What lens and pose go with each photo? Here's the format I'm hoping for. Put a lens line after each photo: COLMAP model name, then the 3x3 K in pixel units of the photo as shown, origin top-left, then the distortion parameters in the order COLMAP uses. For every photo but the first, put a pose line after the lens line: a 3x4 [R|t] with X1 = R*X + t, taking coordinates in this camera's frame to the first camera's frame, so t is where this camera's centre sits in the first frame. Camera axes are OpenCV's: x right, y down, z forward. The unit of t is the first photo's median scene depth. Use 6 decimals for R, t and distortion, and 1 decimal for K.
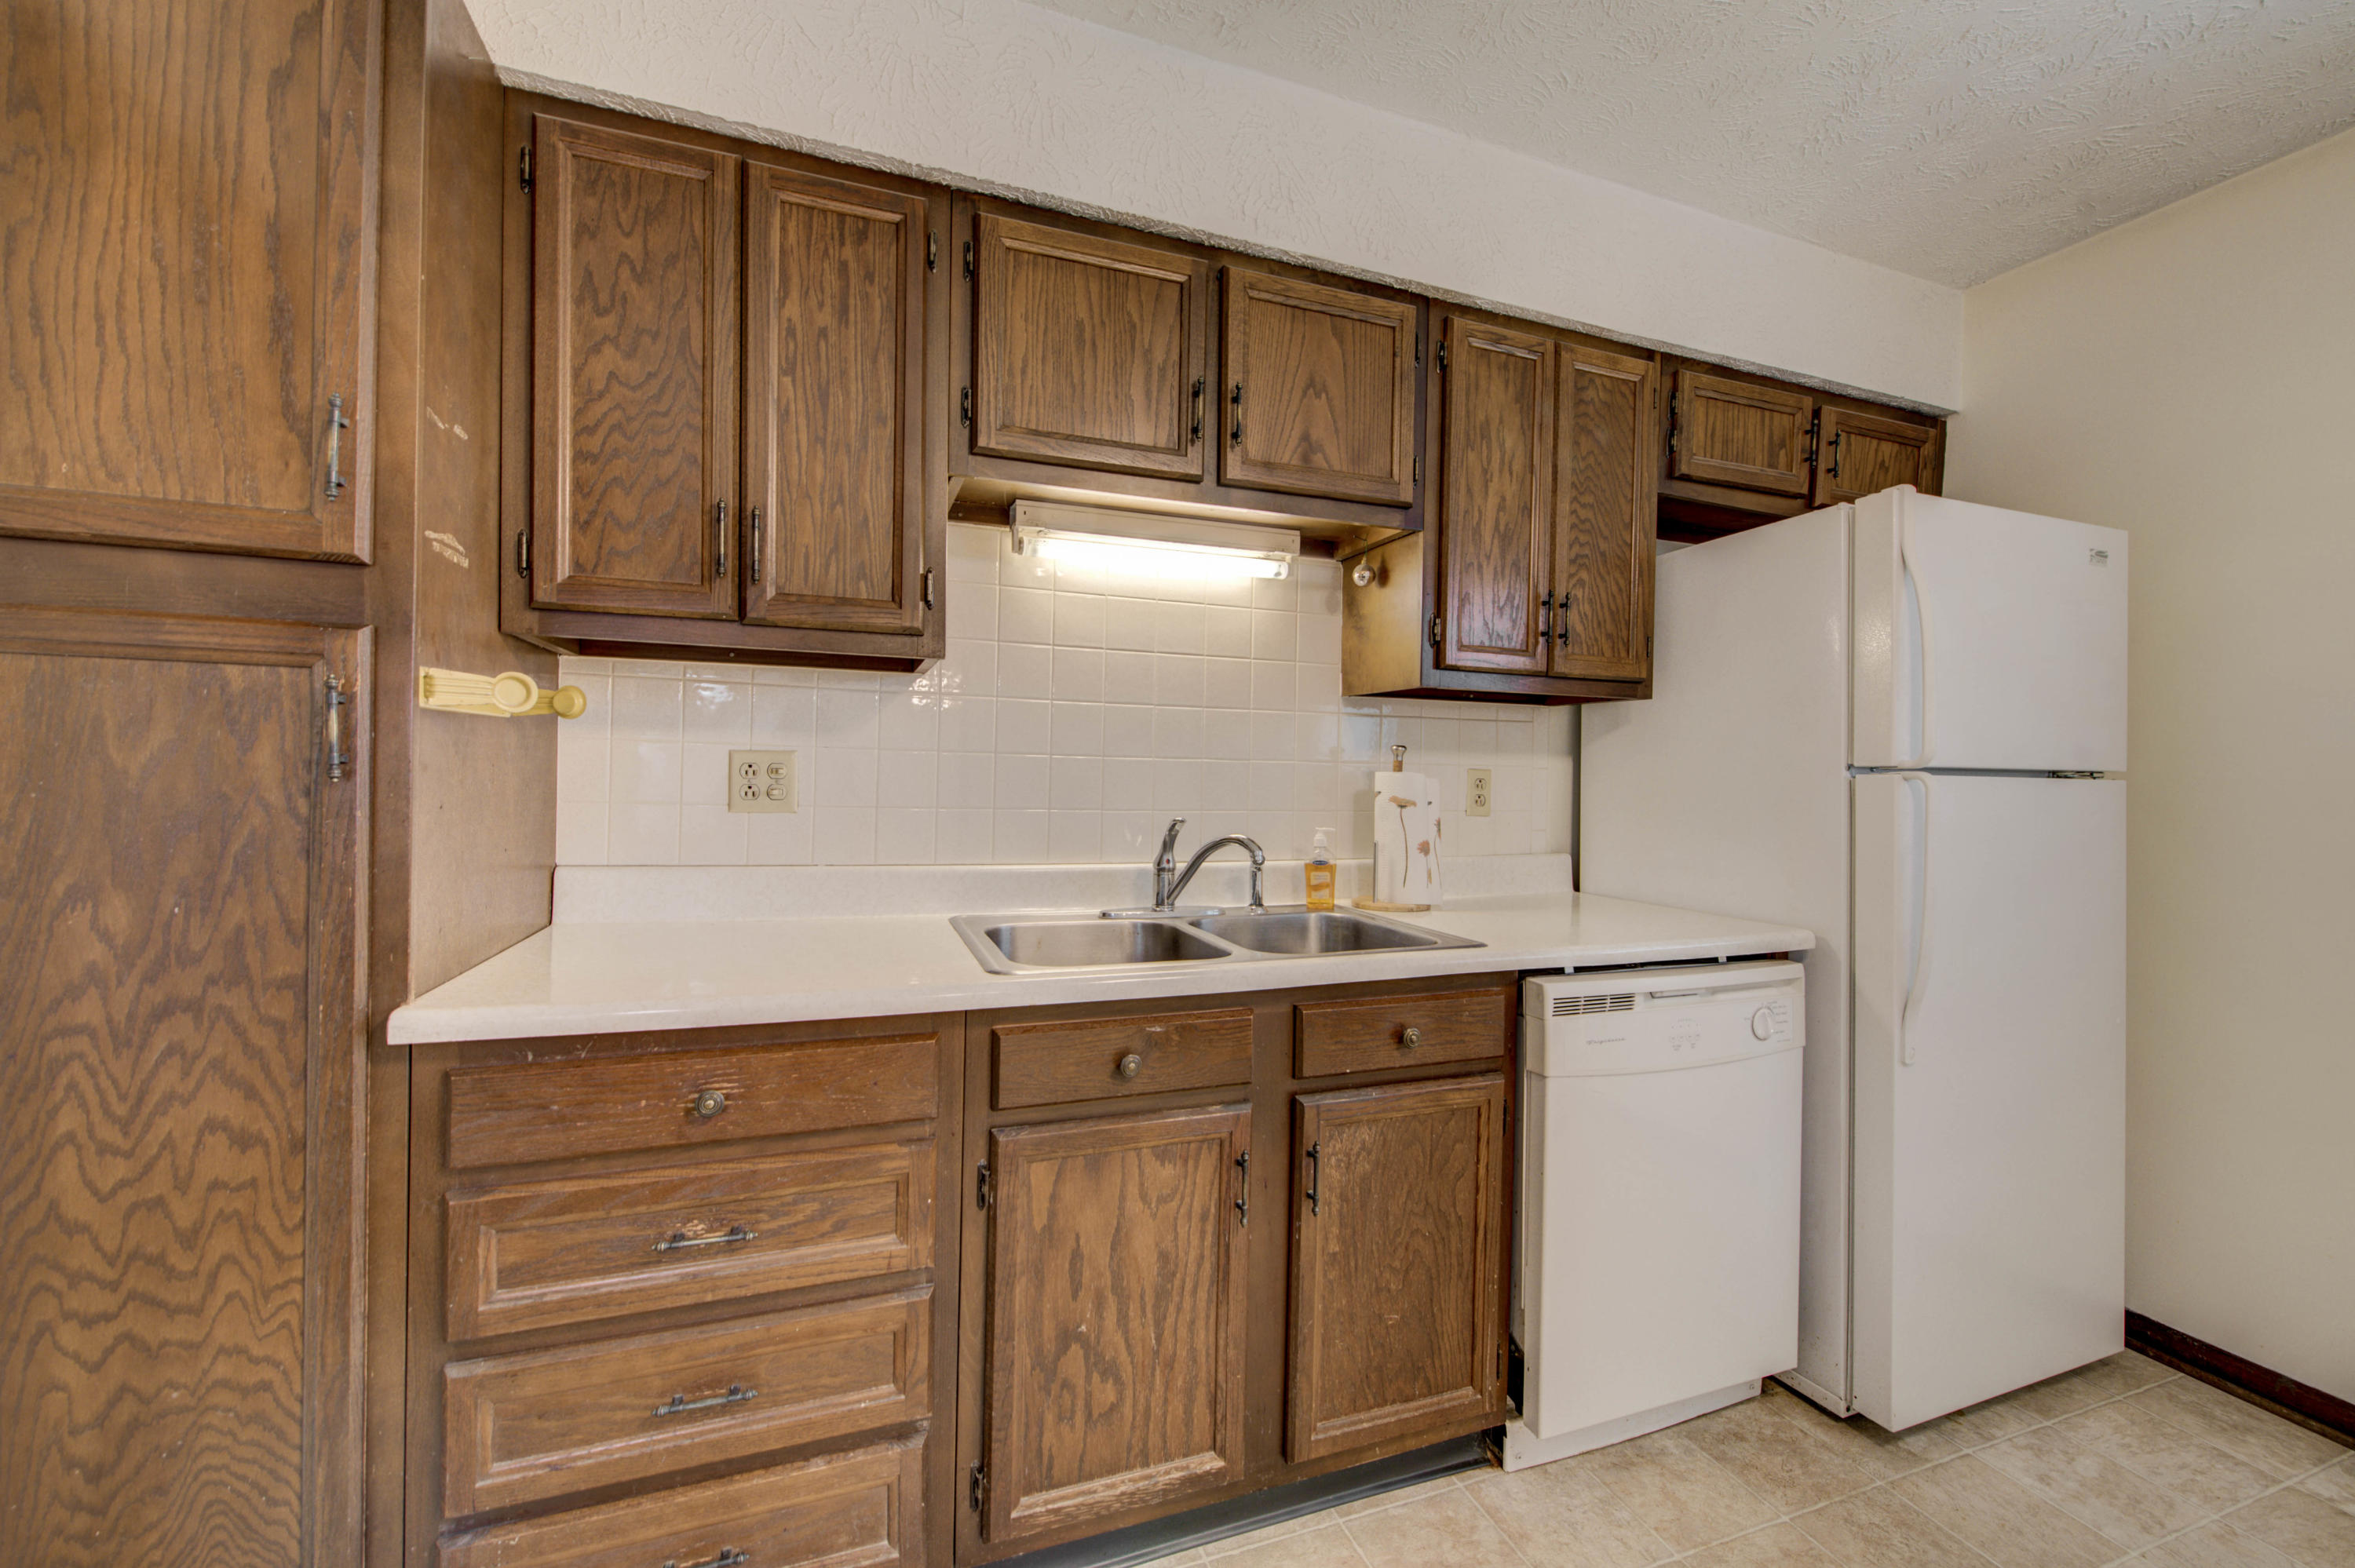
lens RADIAL K [[926.4, 0, 1176.6], [0, 926.4, 777.6], [0, 0, 1]] dist [-0.002480, 0.000182]
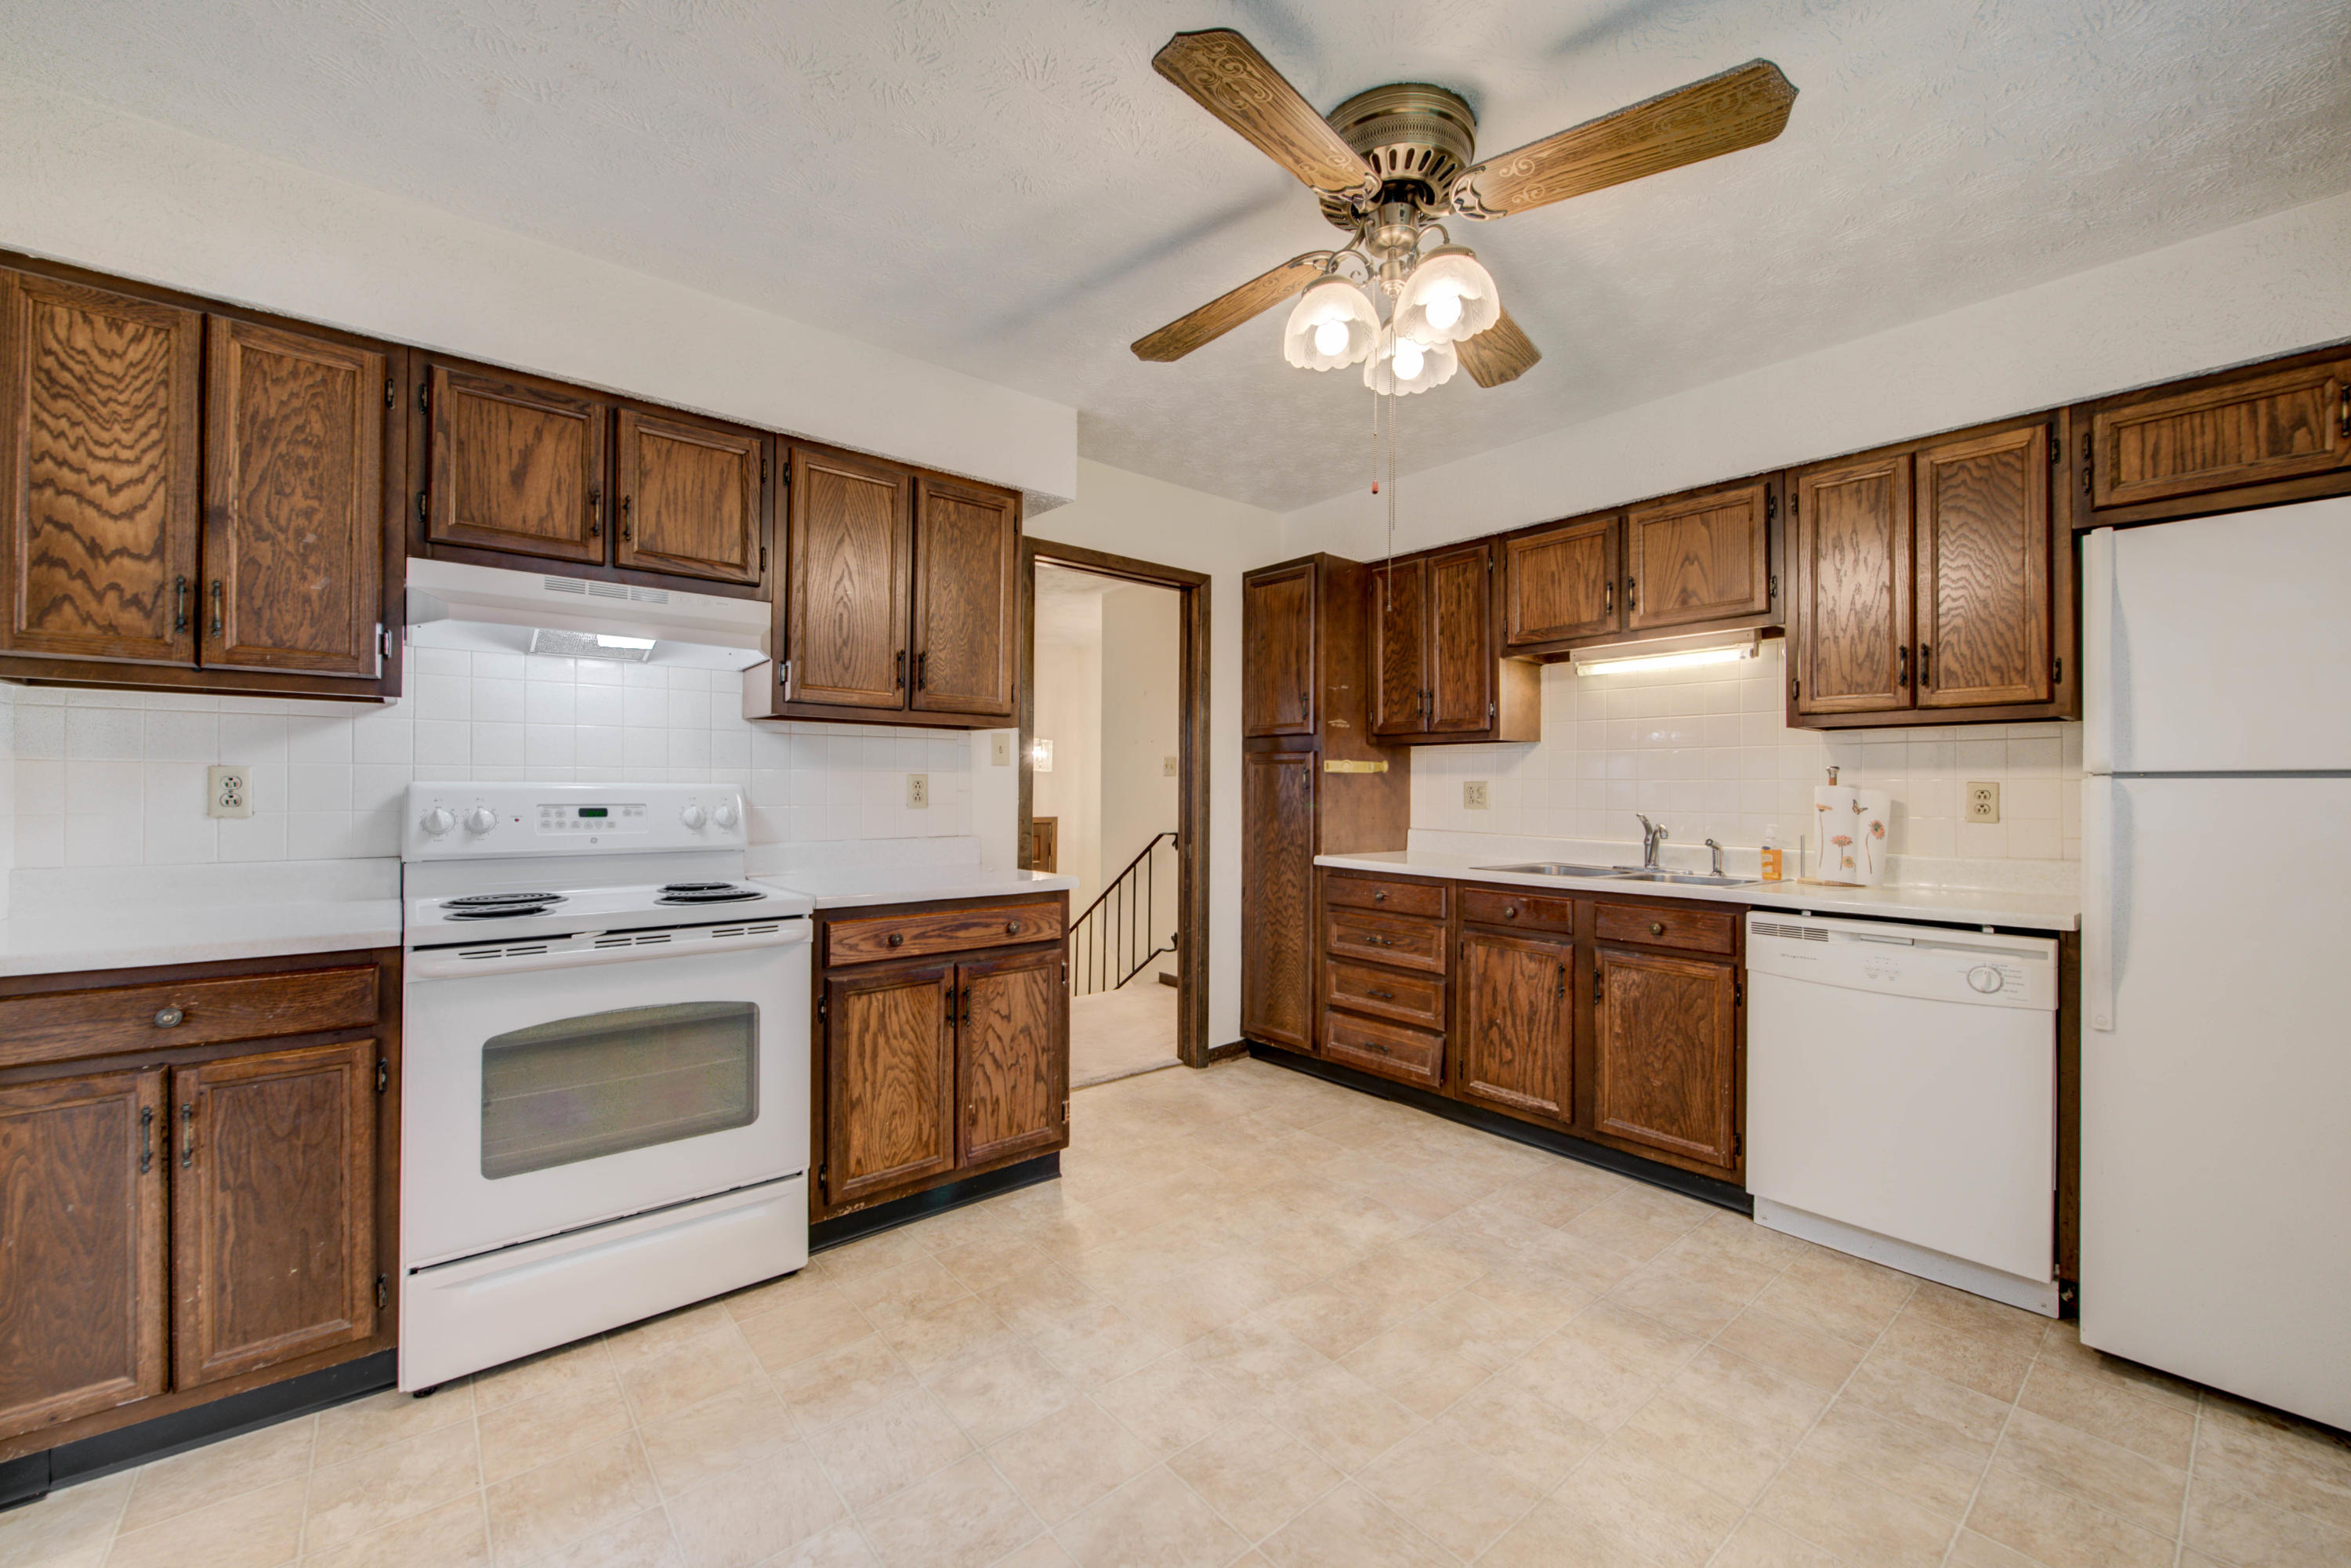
lens RADIAL K [[924.9, 0, 1178.7], [0, 924.9, 785.4], [0, 0, 1]] dist [-0.002480, 0.000182]
pose [[0.346713, -0.021381, -0.937728, 1.585656], [-0.007947, 0.999637, -0.025730, 0.048200], [0.937938, 0.016374, 0.346417, -0.515466]]
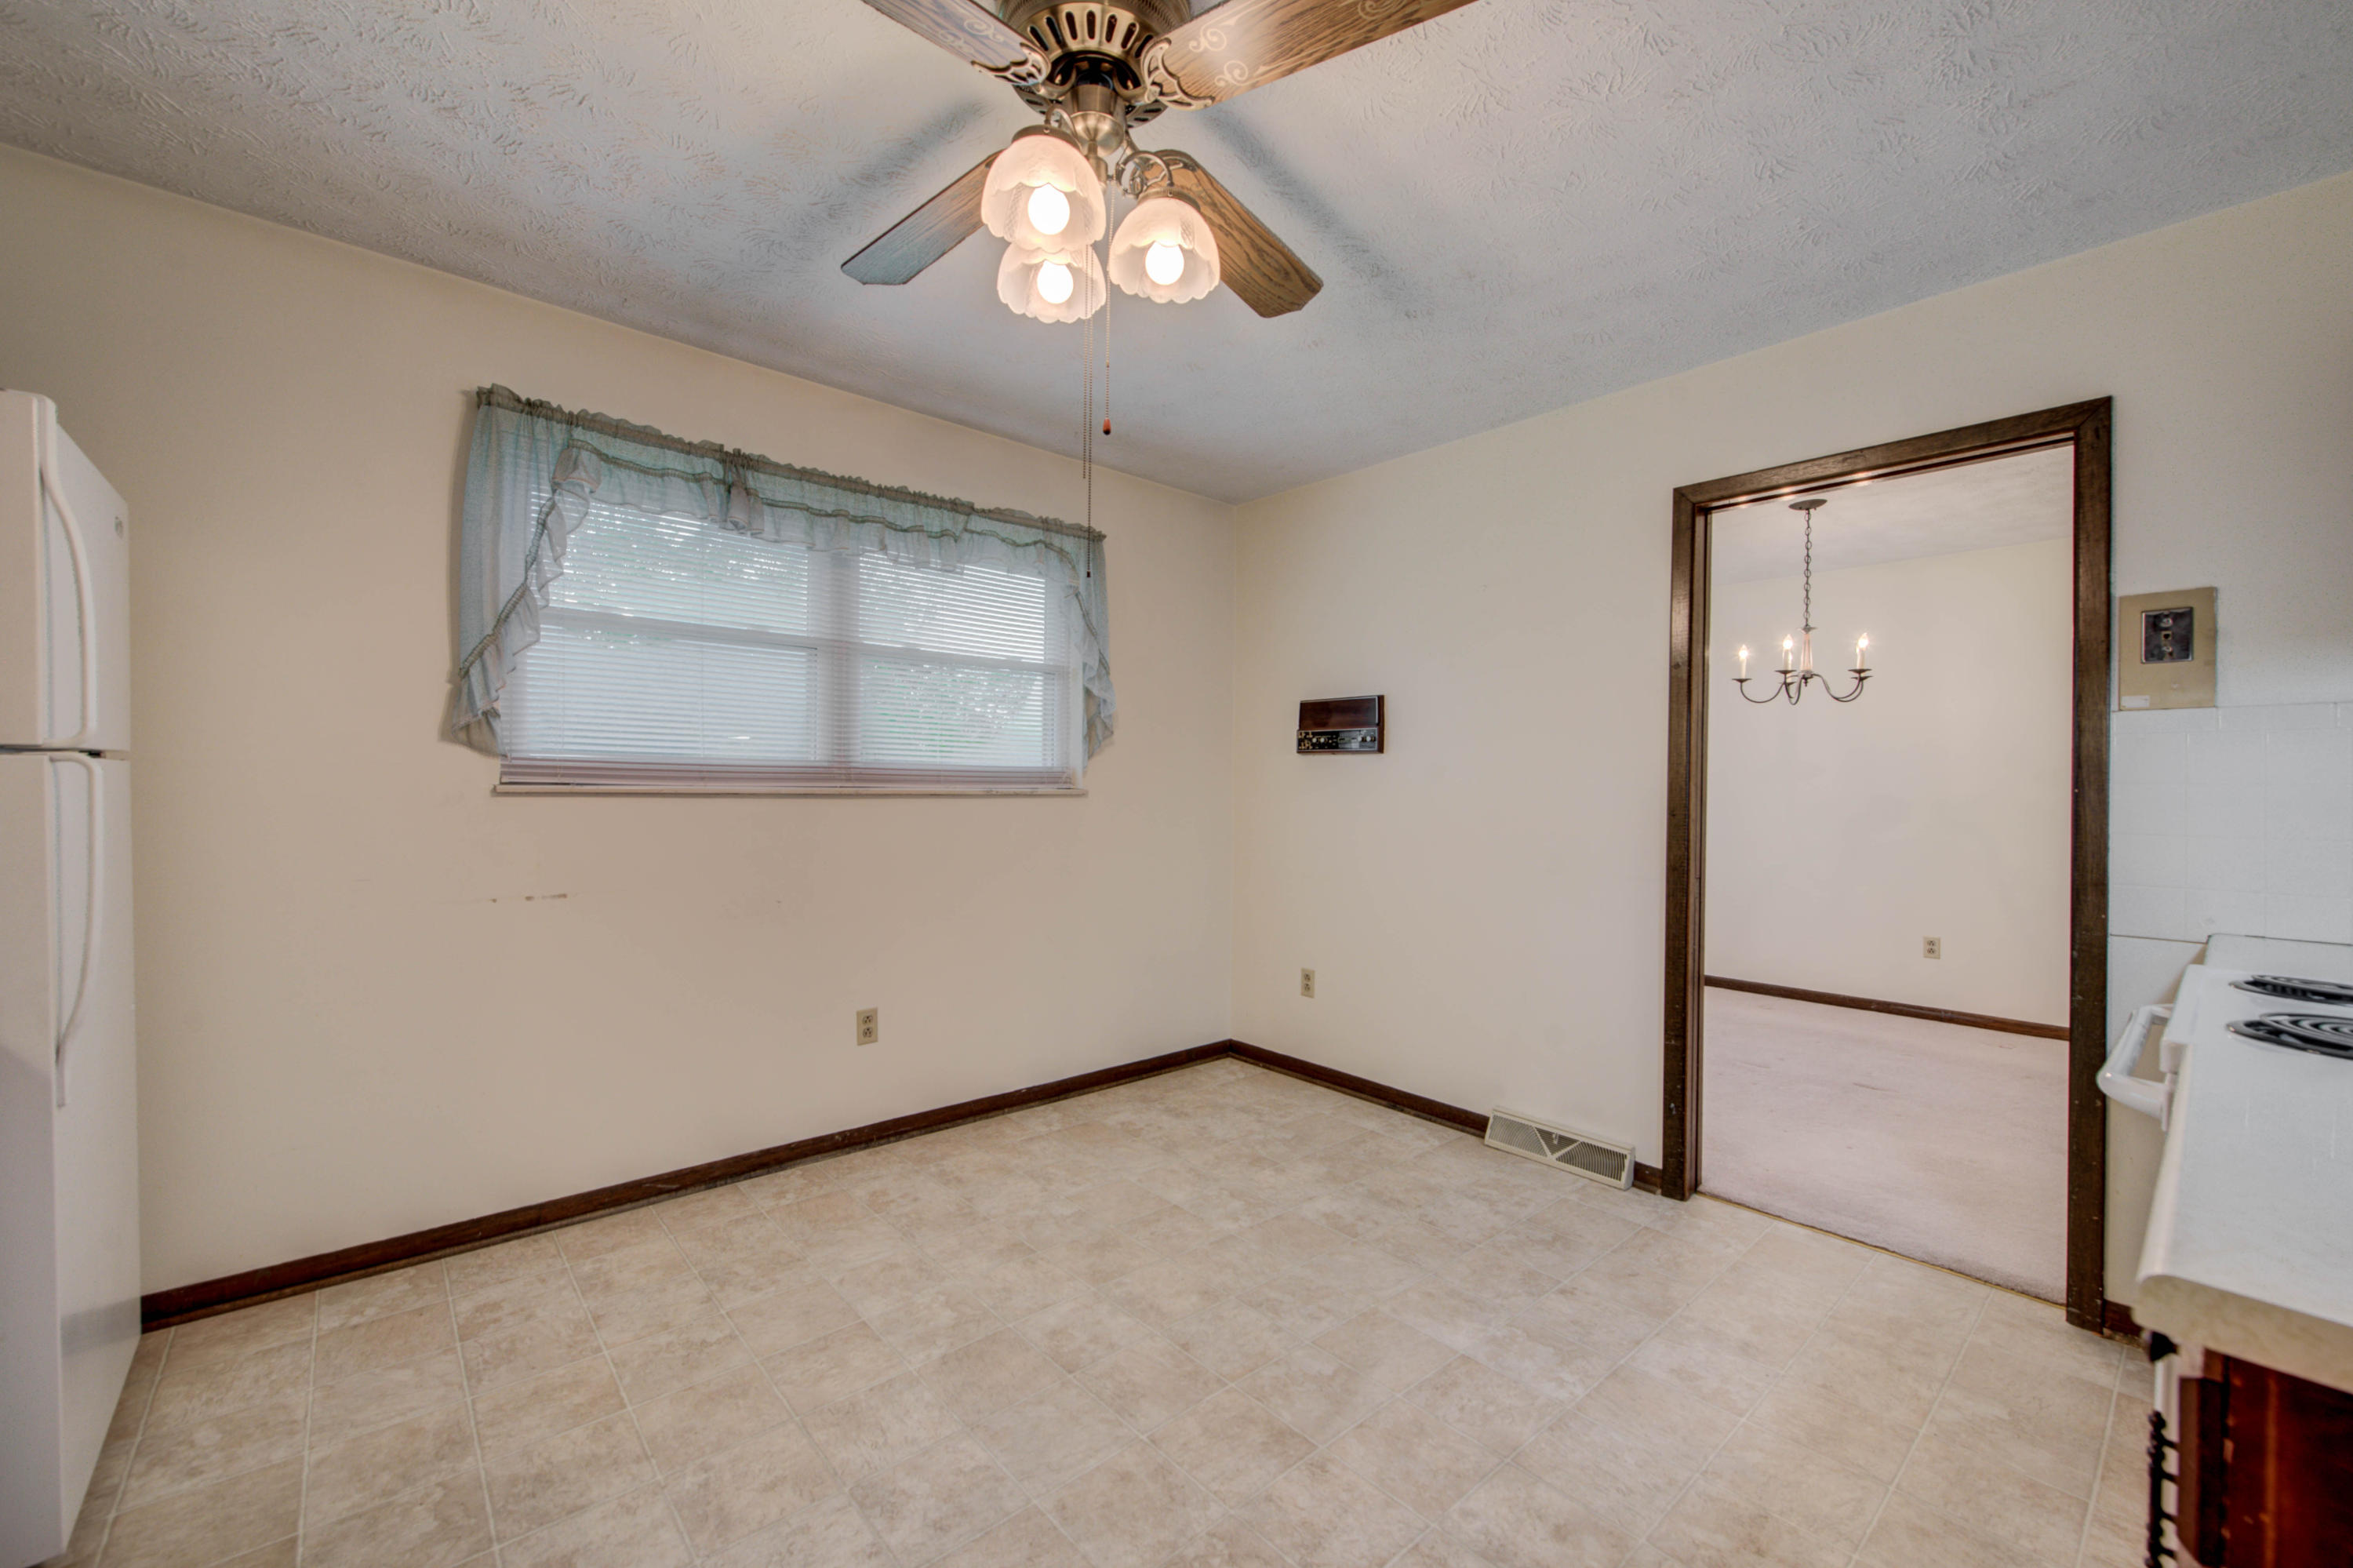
lens RADIAL K [[925.8, 0, 1187.3], [0, 925.8, 783.7], [0, 0, 1]] dist [-0.002480, 0.000182]
pose [[-0.373196, -0.021336, 0.927507, -0.362096], [-0.011874, 0.999763, 0.018220, -0.004191], [-0.927677, -0.004214, -0.373361, 0.401392]]
